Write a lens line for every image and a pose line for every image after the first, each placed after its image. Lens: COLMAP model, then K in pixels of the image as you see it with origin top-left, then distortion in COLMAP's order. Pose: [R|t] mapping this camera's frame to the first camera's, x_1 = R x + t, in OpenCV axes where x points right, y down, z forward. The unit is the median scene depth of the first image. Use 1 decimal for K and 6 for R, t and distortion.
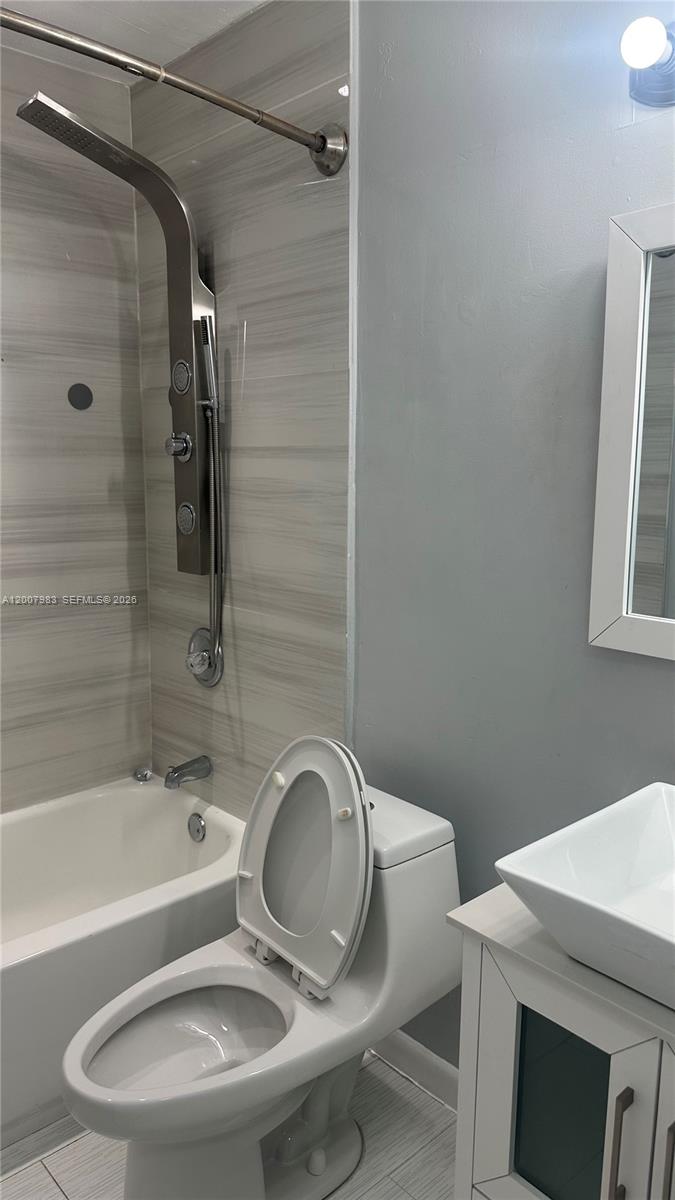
lens RADIAL K [[842.1, 0, 338.8], [0, 842.1, 601.0], [0, 0, 1]] dist [0.199386, -0.467375]
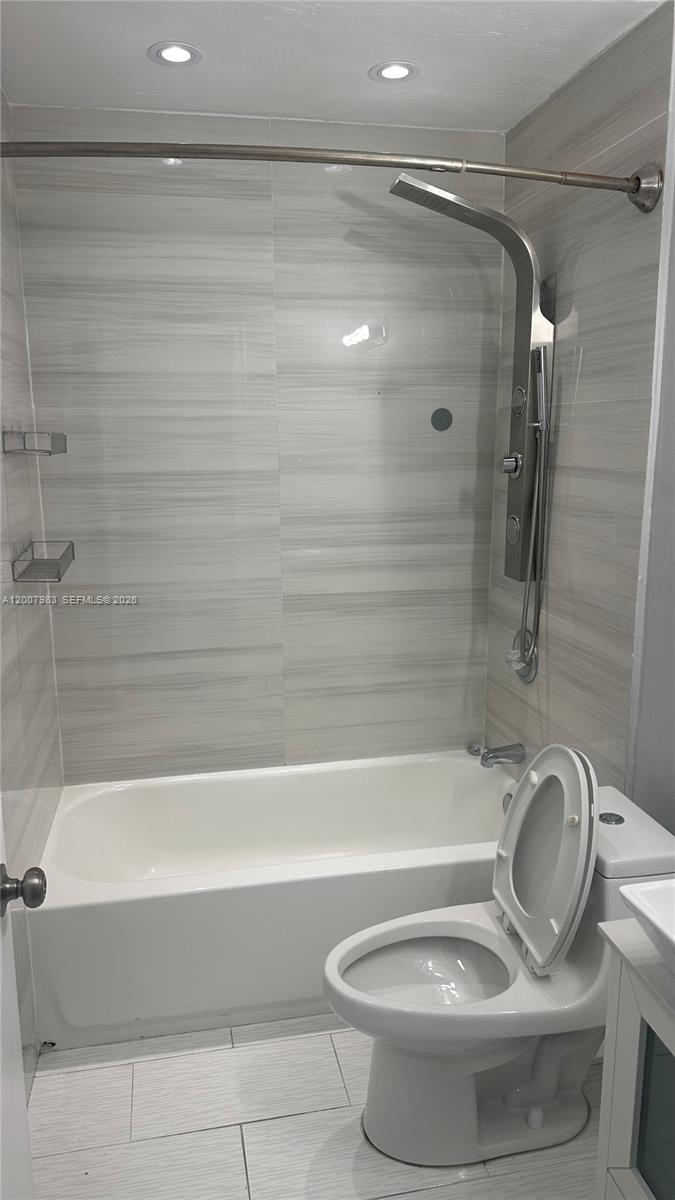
lens RADIAL K [[843.9, 0, 336.1], [0, 843.9, 603.8], [0, 0, 1]] dist [0.190647, -0.367895]
pose [[0.855865, 0.091671, -0.509010, 0.196673], [-0.071878, 0.995699, 0.058464, -0.048868], [0.512180, -0.013451, 0.858773, -0.072473]]
